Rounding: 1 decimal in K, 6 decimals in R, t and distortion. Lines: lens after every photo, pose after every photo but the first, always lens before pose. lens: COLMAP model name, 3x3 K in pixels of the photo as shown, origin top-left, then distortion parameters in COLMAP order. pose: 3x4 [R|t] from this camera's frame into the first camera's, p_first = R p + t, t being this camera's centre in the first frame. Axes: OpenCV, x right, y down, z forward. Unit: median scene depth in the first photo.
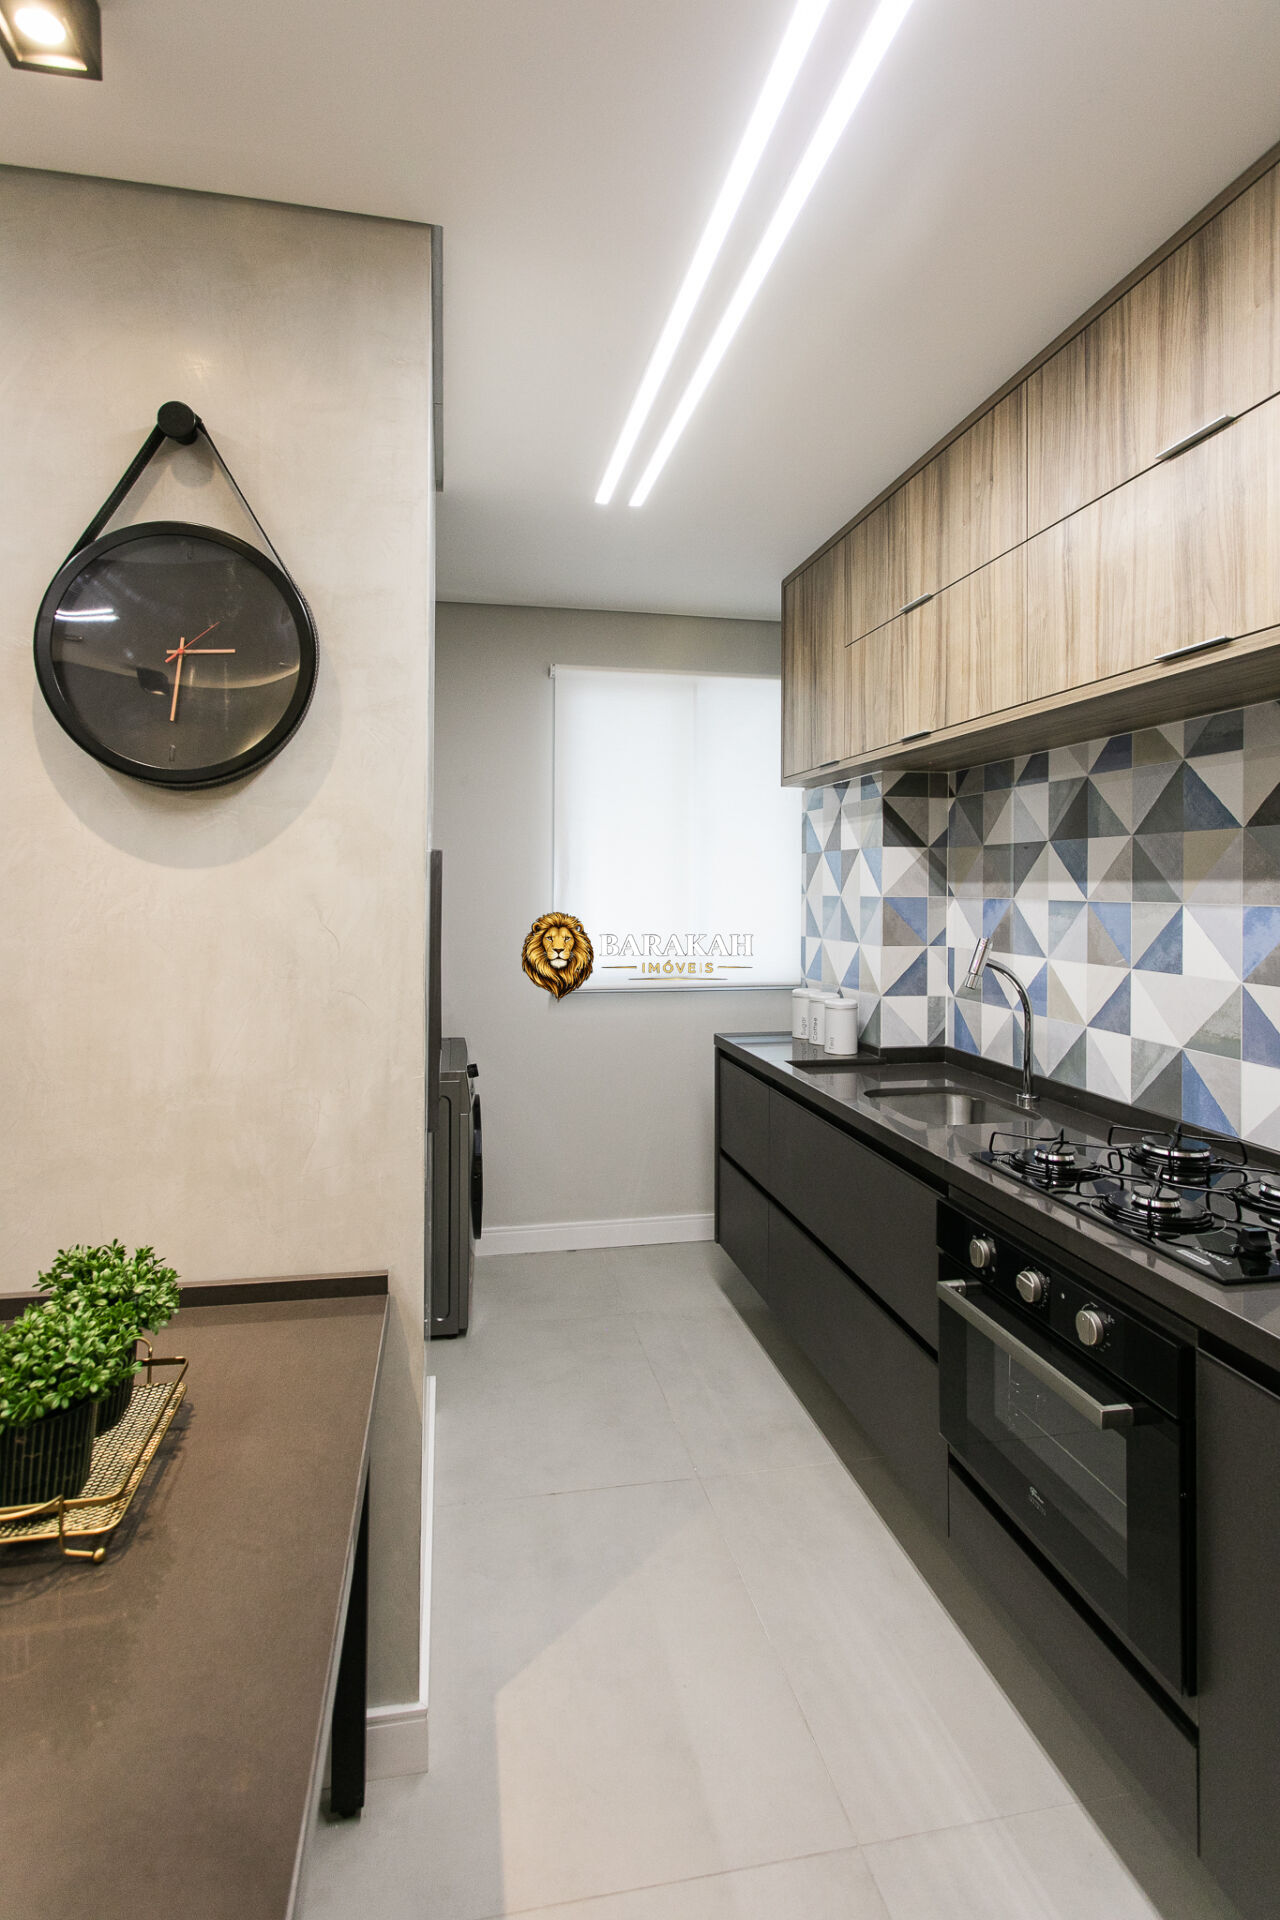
lens RADIAL K [[944.2, 0, 632.6], [0, 944.2, 872.8], [0, 0, 1]] dist [-0.000078, 0.002093]
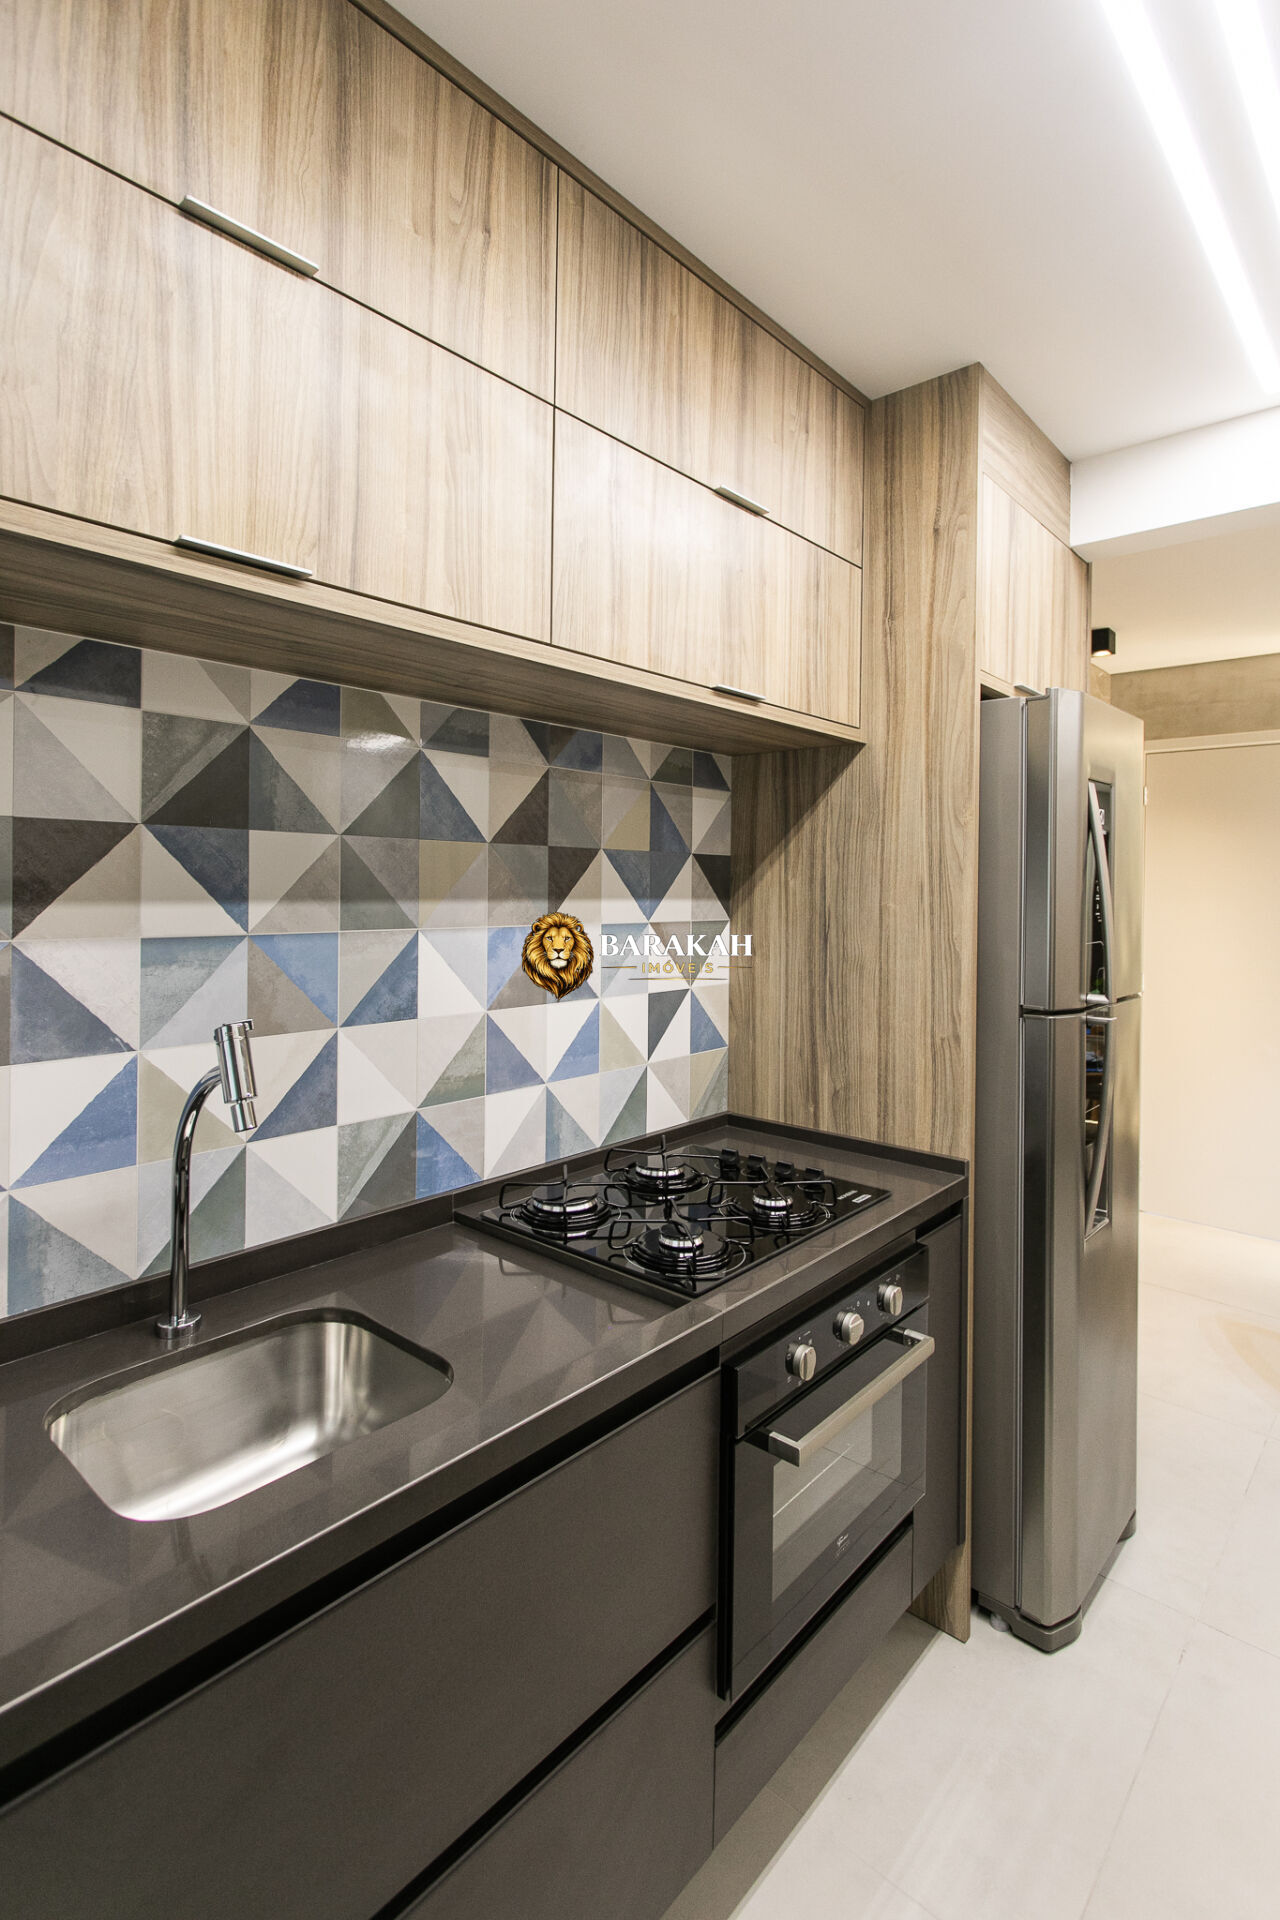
lens RADIAL K [[944.2, 0, 624.1], [0, 944.2, 891.3], [0, 0, 1]] dist [-0.000078, 0.002093]
pose [[-0.588889, -0.016858, 0.808038, -0.150169], [-0.025661, 0.999668, 0.002155, -0.005365], [-0.807806, -0.019466, -0.589126, 1.214657]]
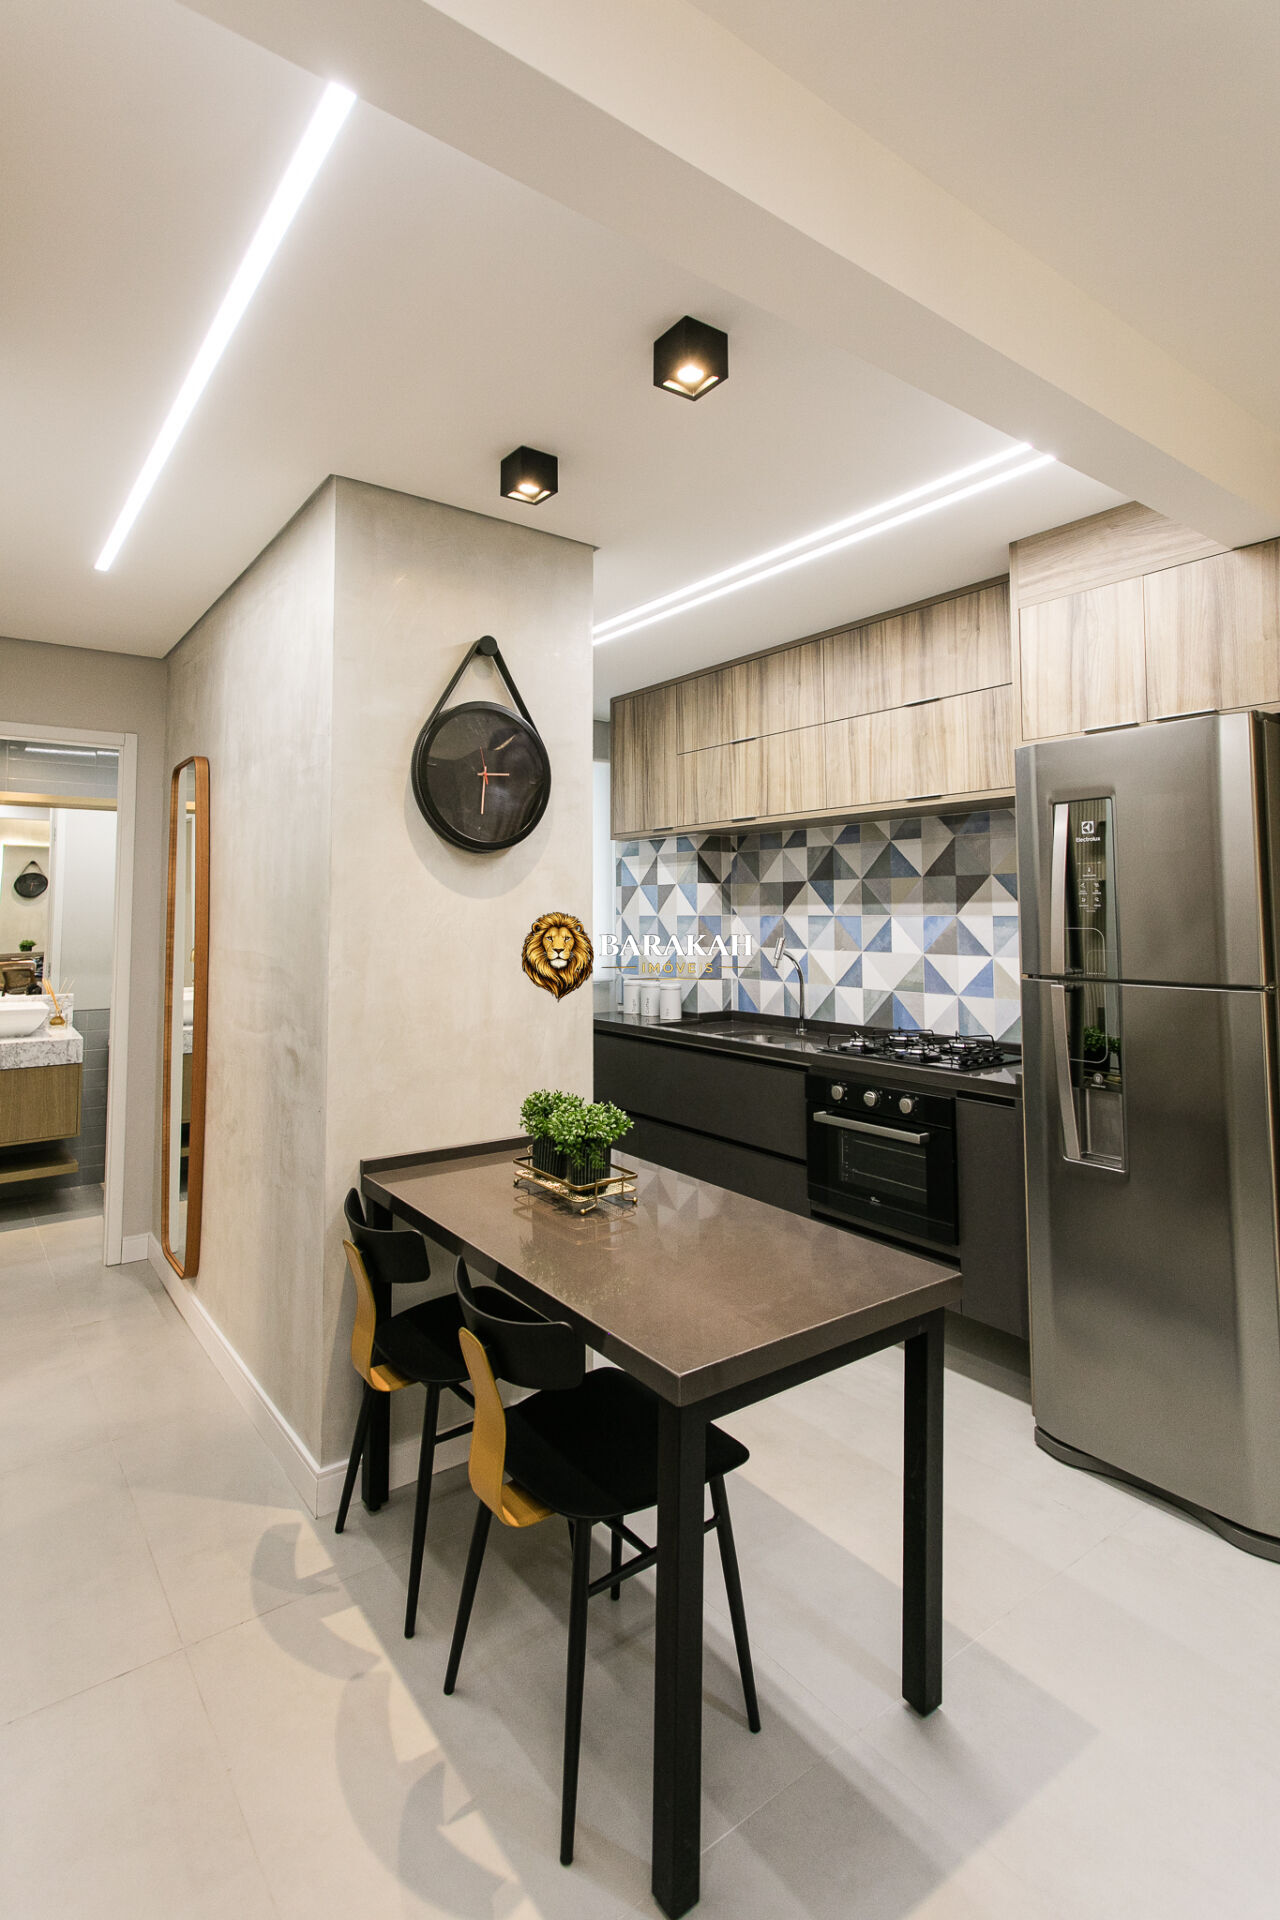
lens RADIAL K [[944.2, 0, 628.7], [0, 944.2, 848.5], [0, 0, 1]] dist [-0.000078, 0.002093]
pose [[0.900947, 0.020741, 0.433433, -0.674188], [0.003038, 0.998531, -0.054096, -0.001105], [-0.433918, 0.050054, 0.899561, -0.463873]]
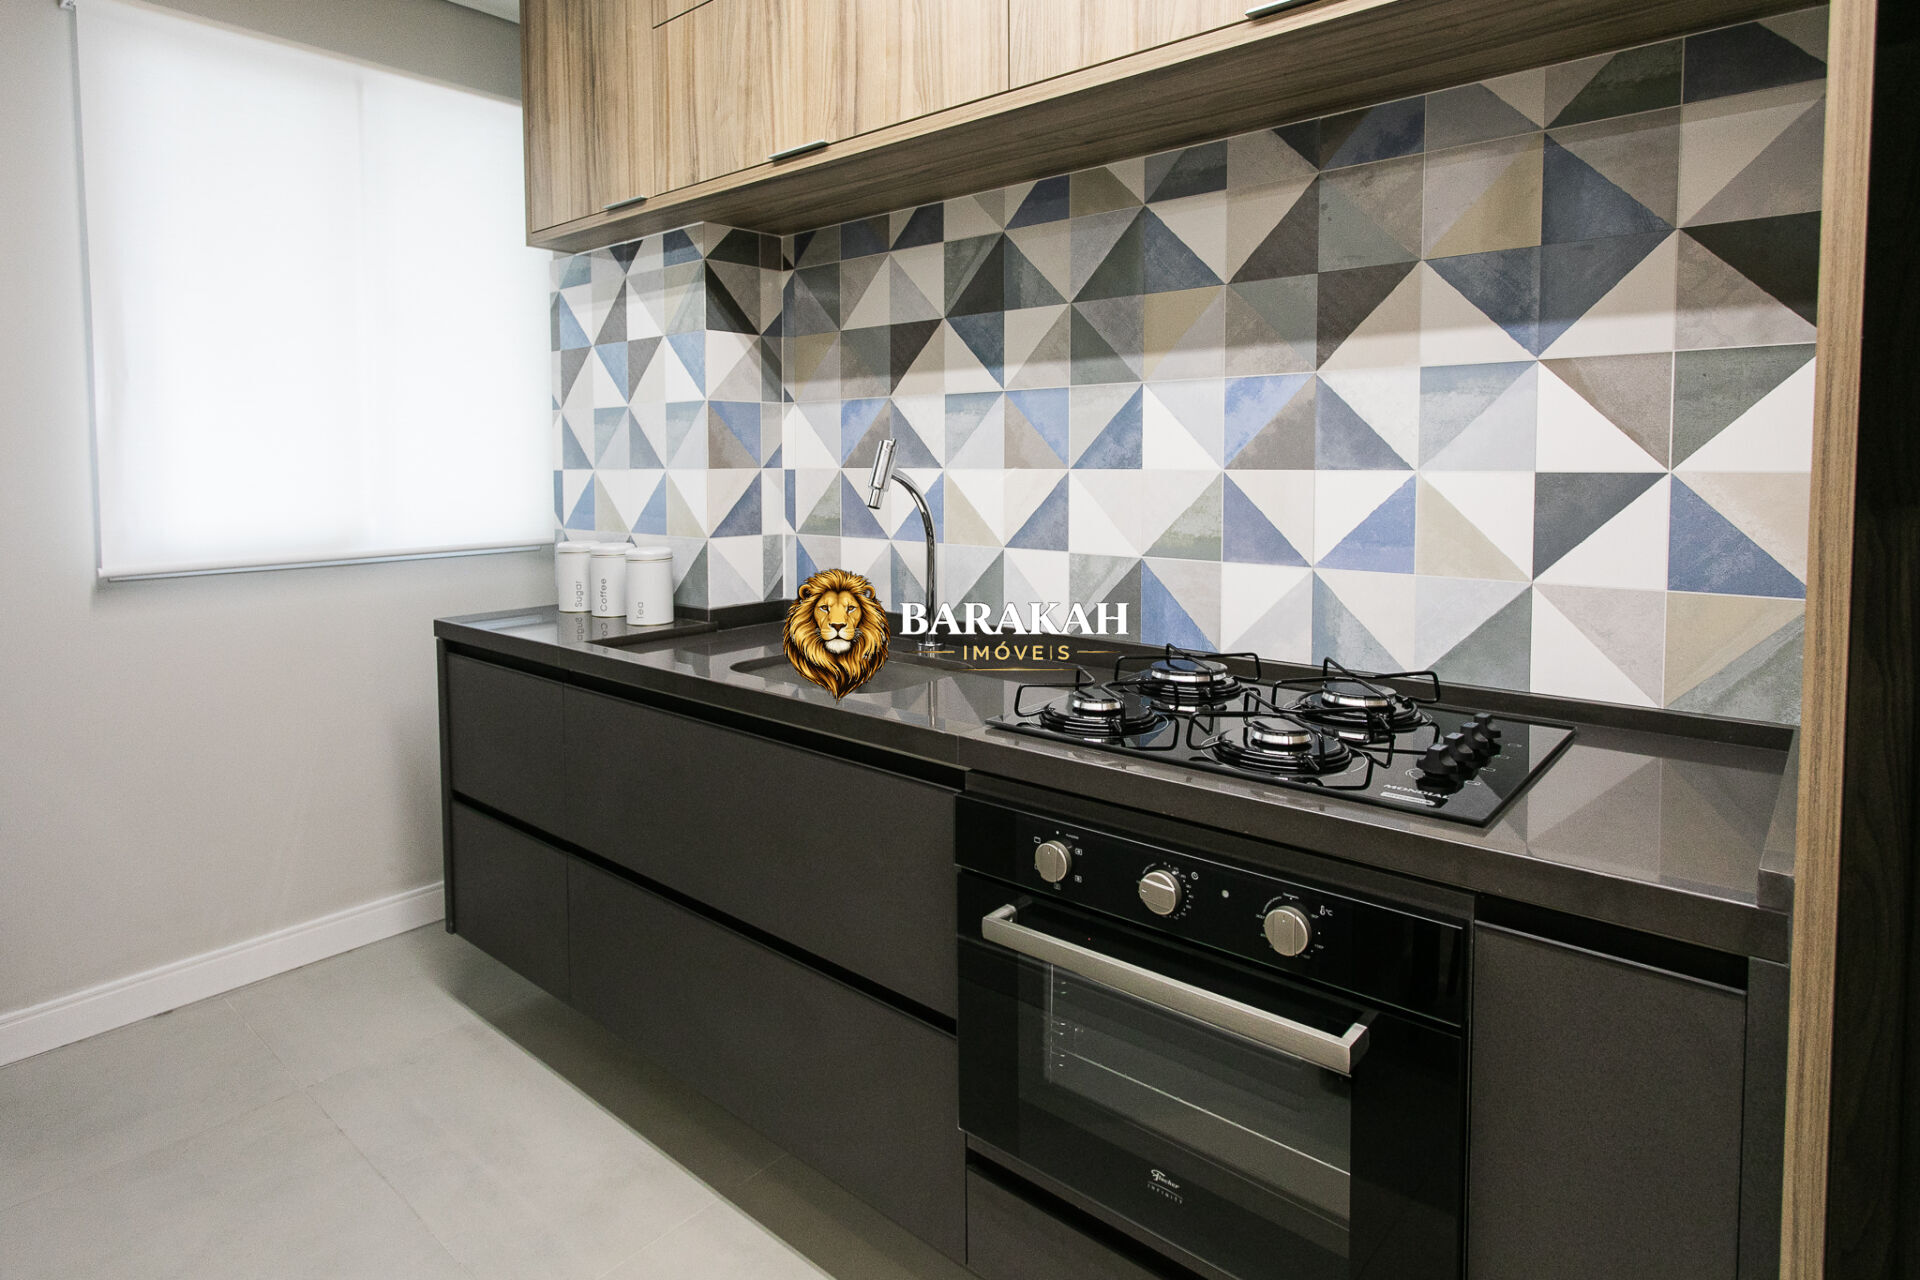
lens RADIAL K [[1038.5, 0, 917.2], [0, 1038.5, 508.3], [0, 0, 1]] dist [-0.002479, 0.001861]
pose [[0.797562, -0.039532, 0.601940, -0.112564], [0.003588, 0.998144, 0.060799, 0.078896], [-0.603226, -0.046331, 0.796223, 0.358790]]
